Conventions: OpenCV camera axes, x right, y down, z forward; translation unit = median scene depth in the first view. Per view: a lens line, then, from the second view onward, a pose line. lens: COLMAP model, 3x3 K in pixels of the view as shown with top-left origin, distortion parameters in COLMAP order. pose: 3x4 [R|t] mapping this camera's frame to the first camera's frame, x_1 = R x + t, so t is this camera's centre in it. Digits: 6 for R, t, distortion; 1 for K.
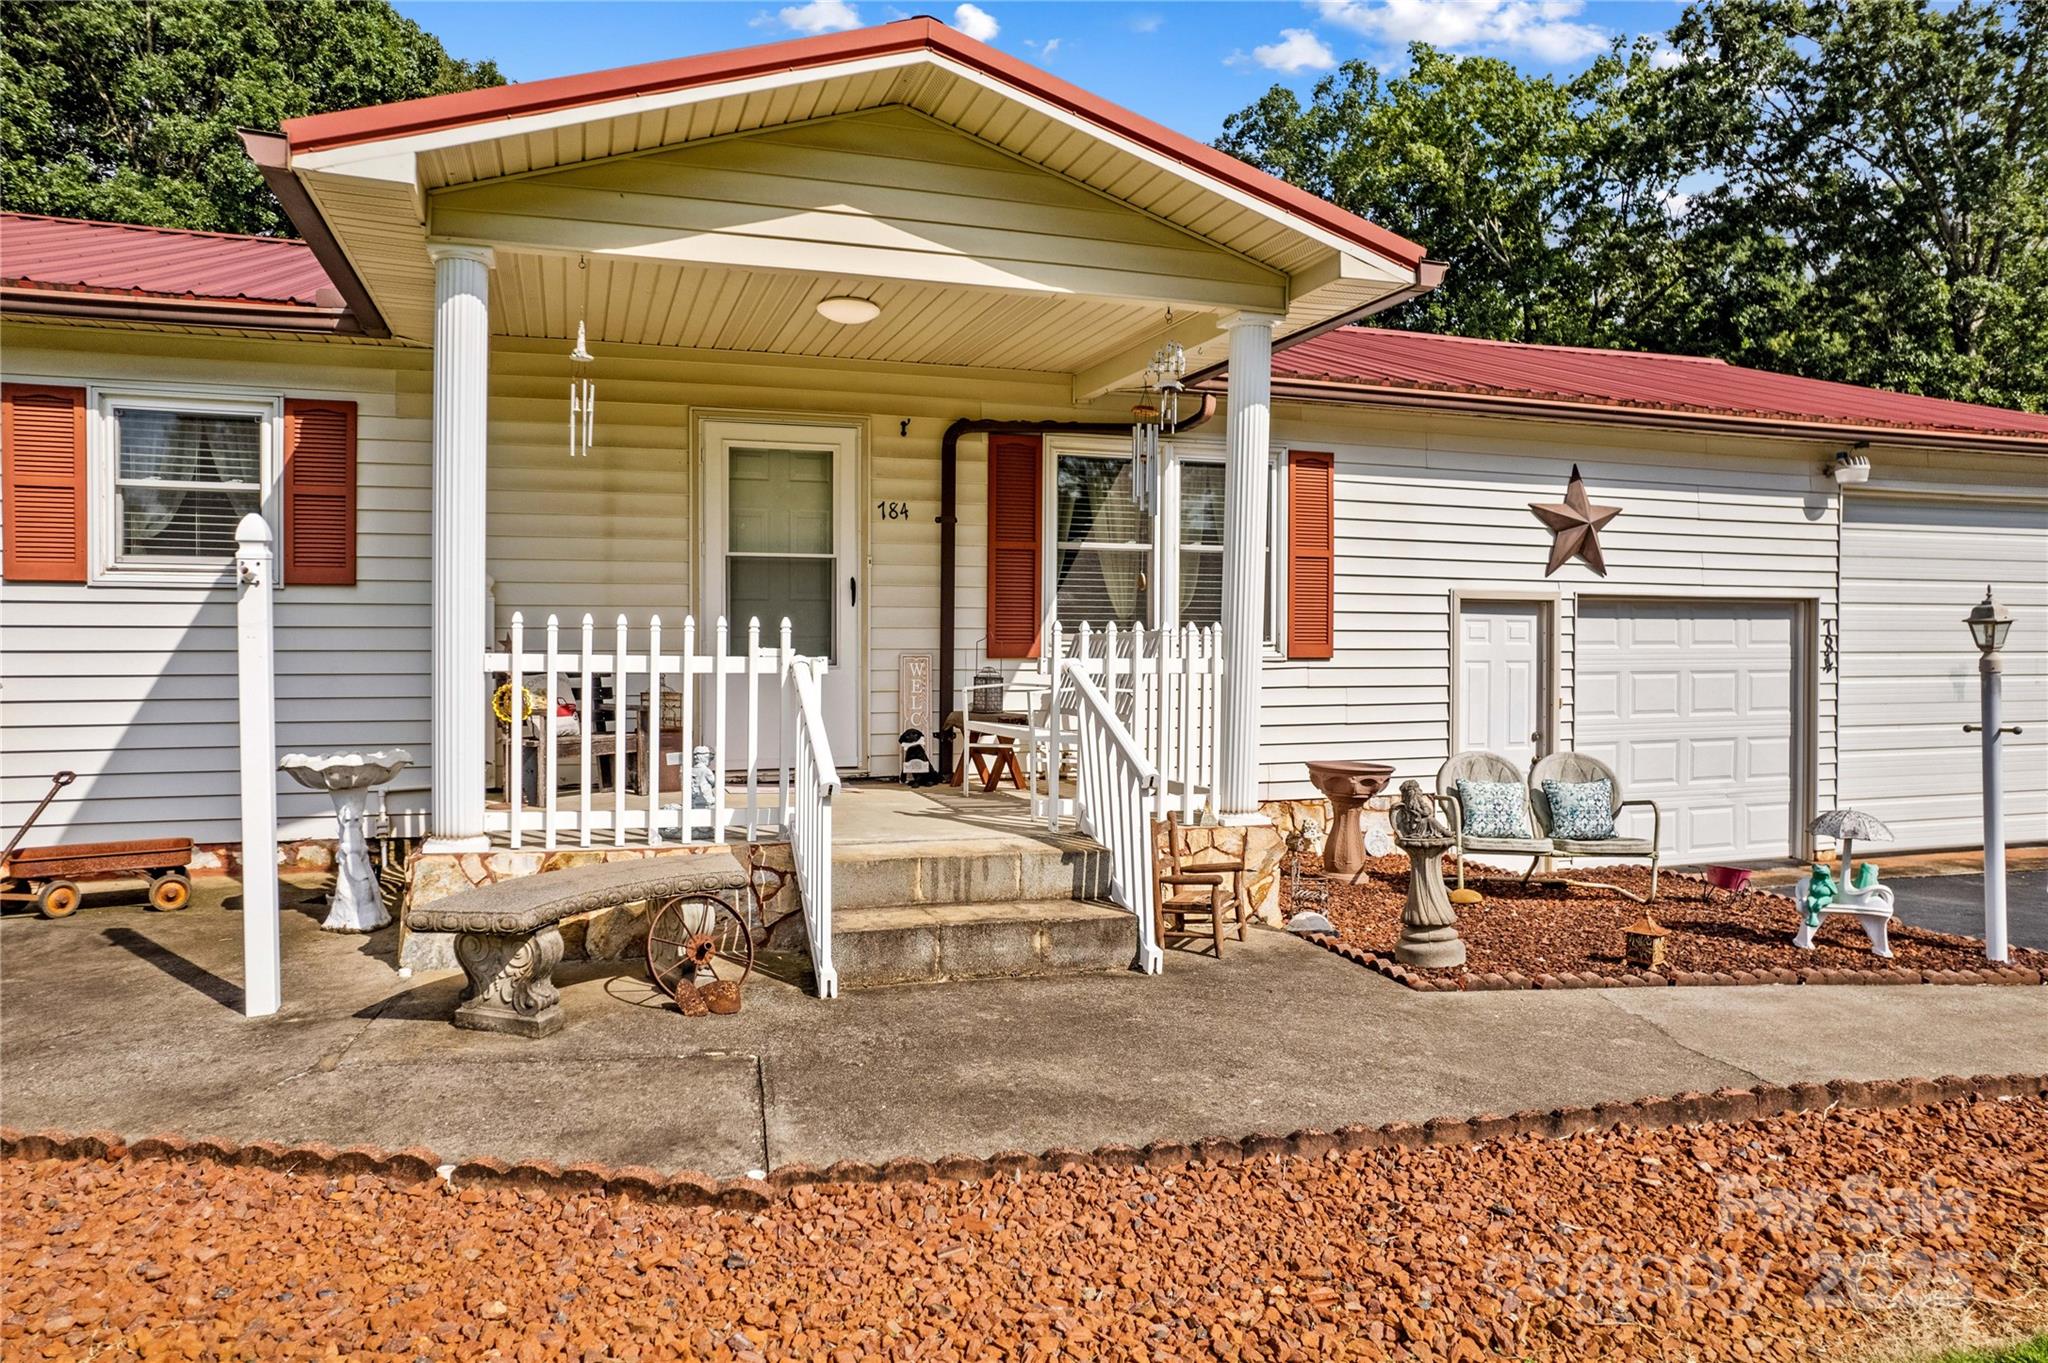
lens RADIAL K [[1319.8, 0, 1023.1], [0, 1319.8, 653.0], [0, 0, 1]] dist [-0.077378, 0.066707]
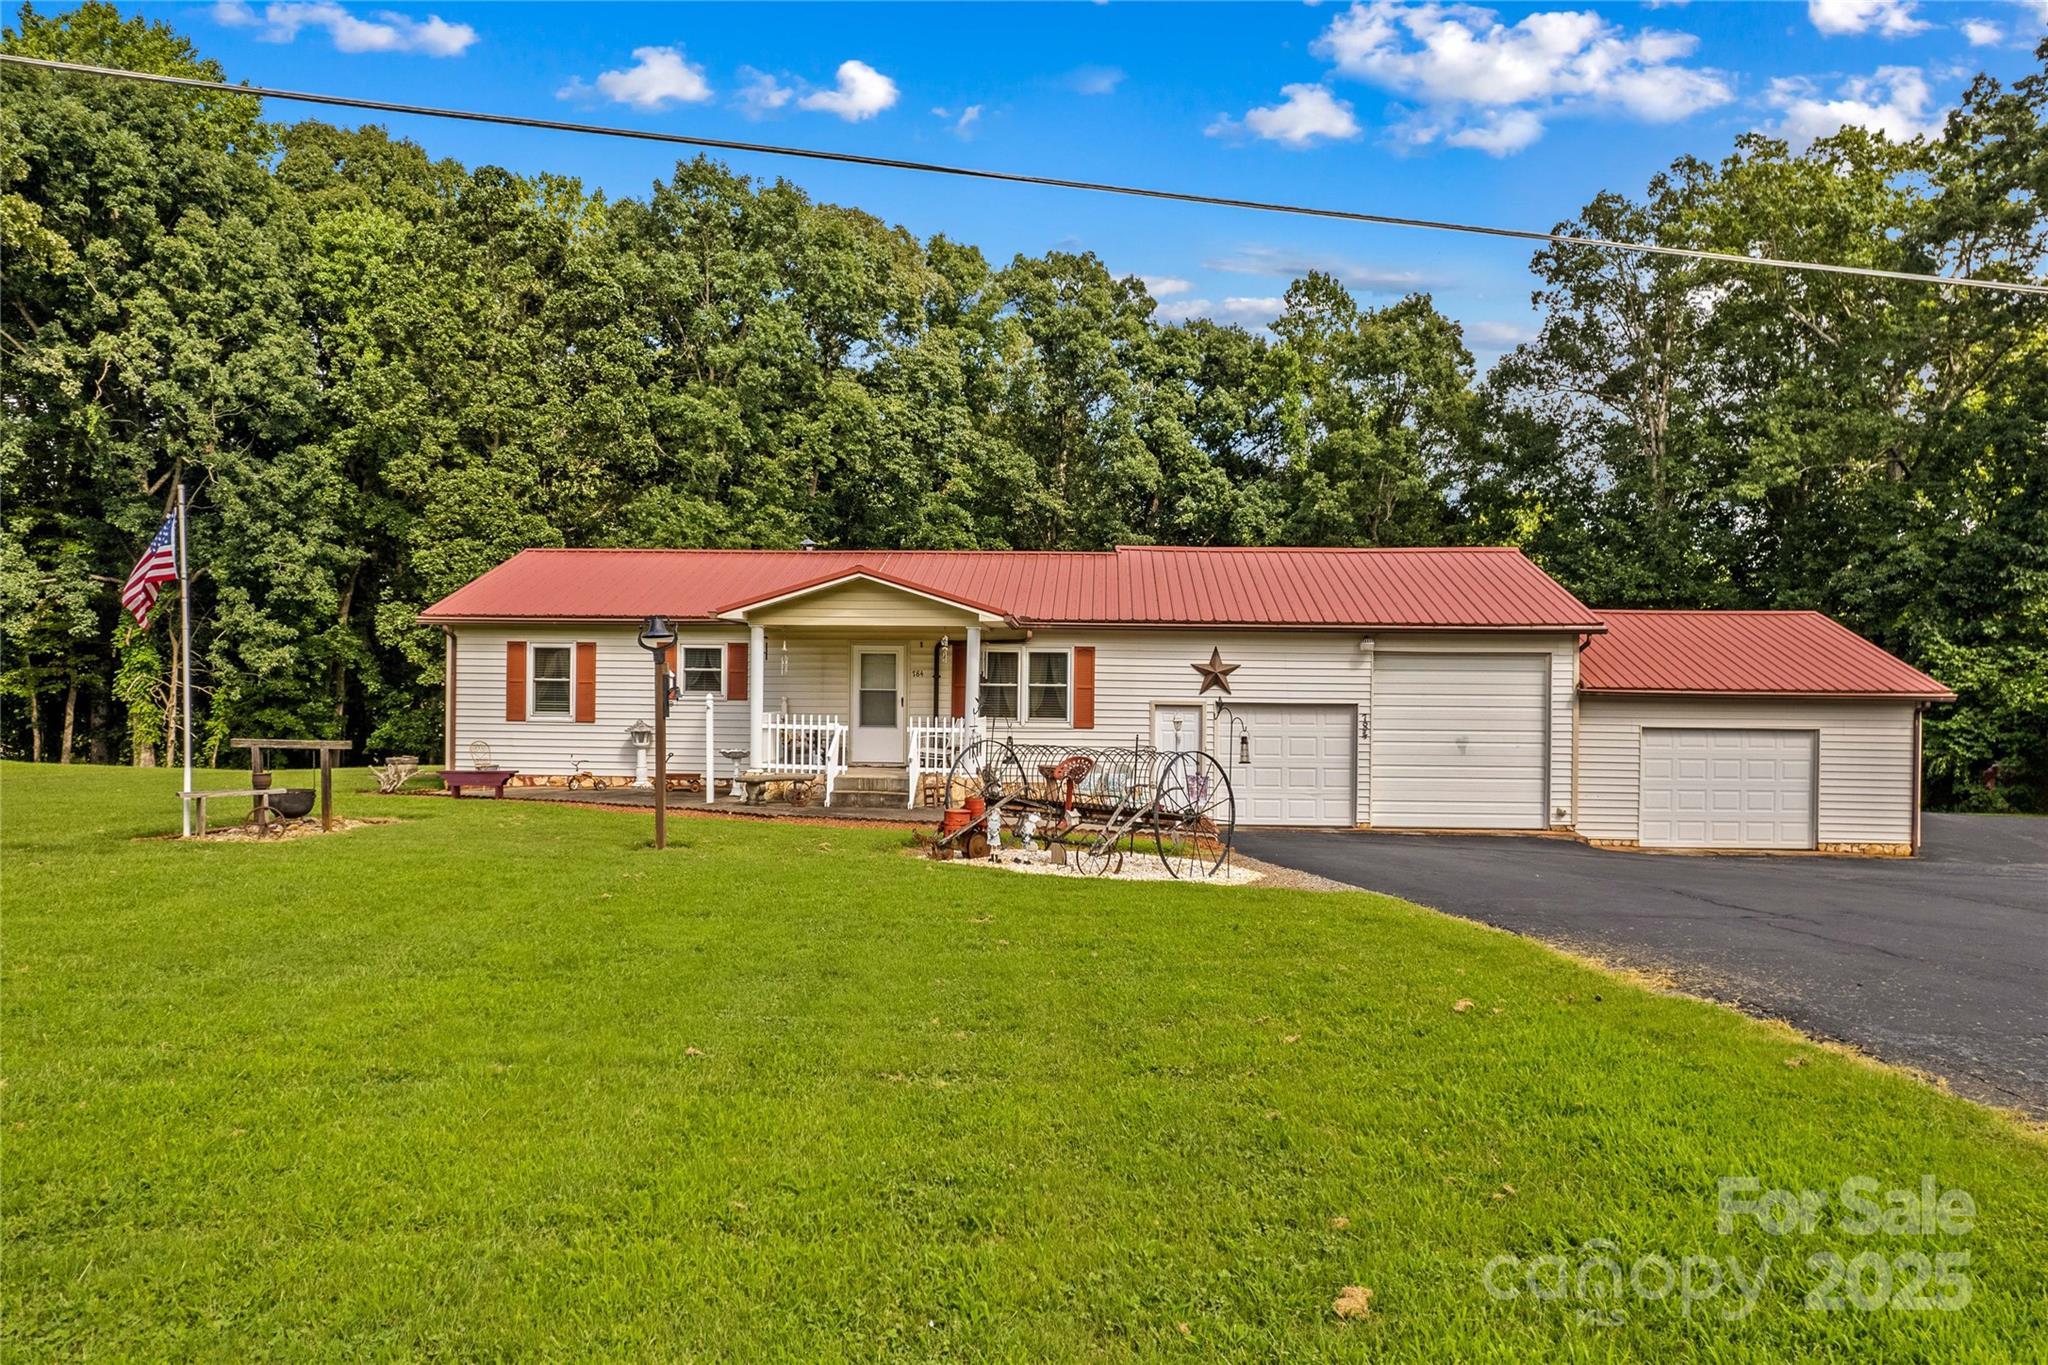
lens RADIAL K [[1449.3, 0, 1024.0], [0, 1449.3, 682.5], [0, 0, 1]] dist [-0.083985, 0.076036]
pose [[0.929825, 0.007736, -0.367919, 1.061541], [-0.013451, 0.999825, -0.012971, -0.042806], [0.367755, 0.017010, 0.929767, -1.530310]]
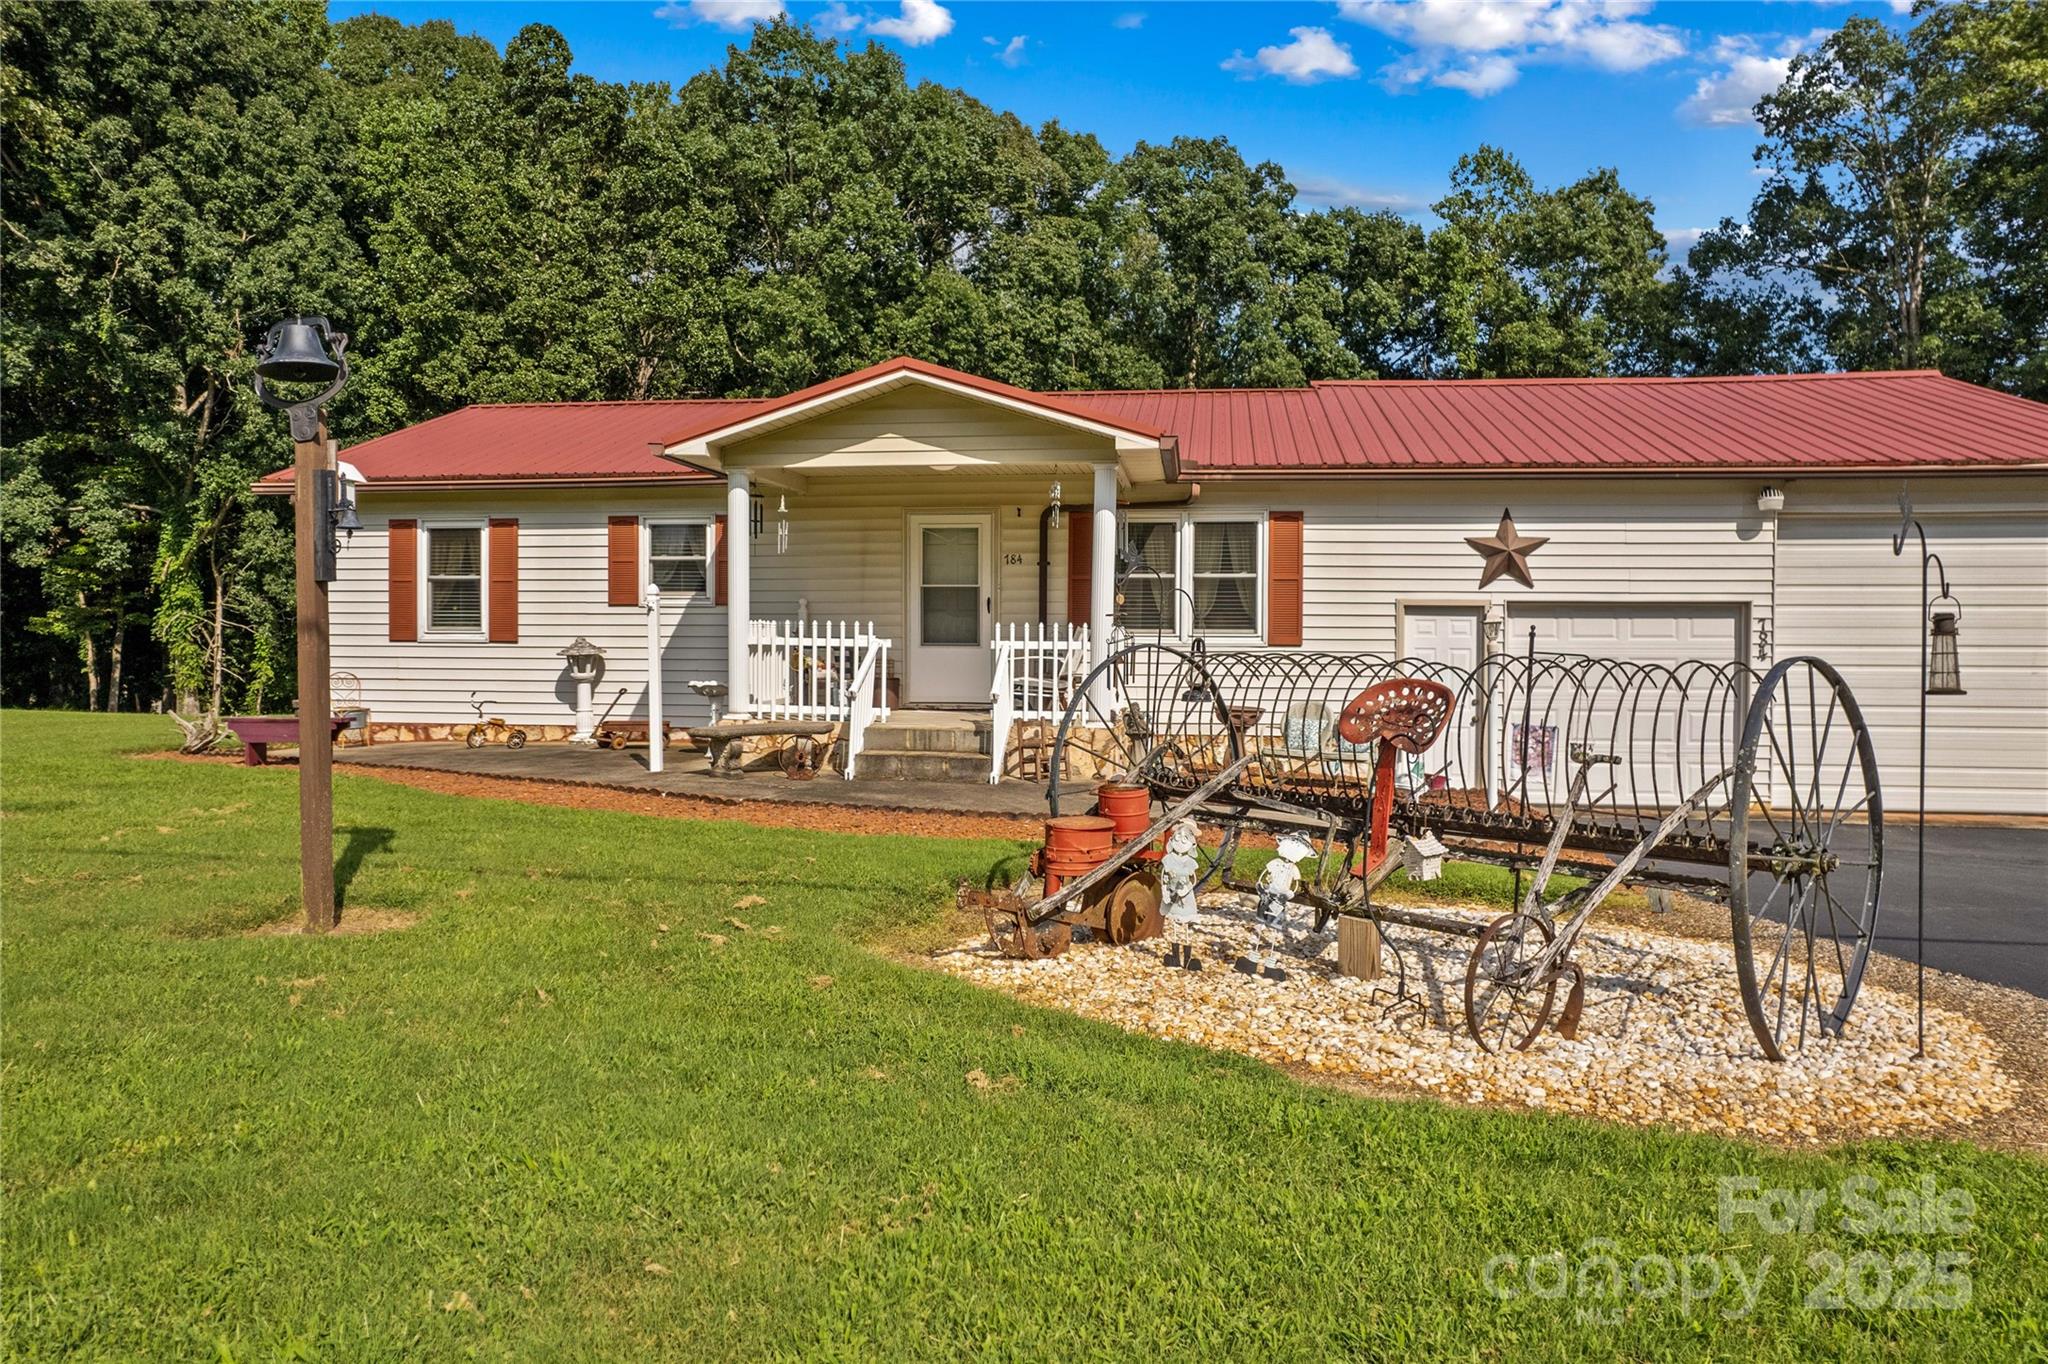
lens RADIAL K [[1396.1, 0, 1012.2], [0, 1396.1, 656.9], [0, 0, 1]] dist [-0.075552, 0.072415]
pose [[0.891883, 0.010352, -0.452148, 0.627178], [-0.007458, 0.999939, 0.008181, 0.006525], [0.452205, -0.003924, 0.891905, -0.564134]]
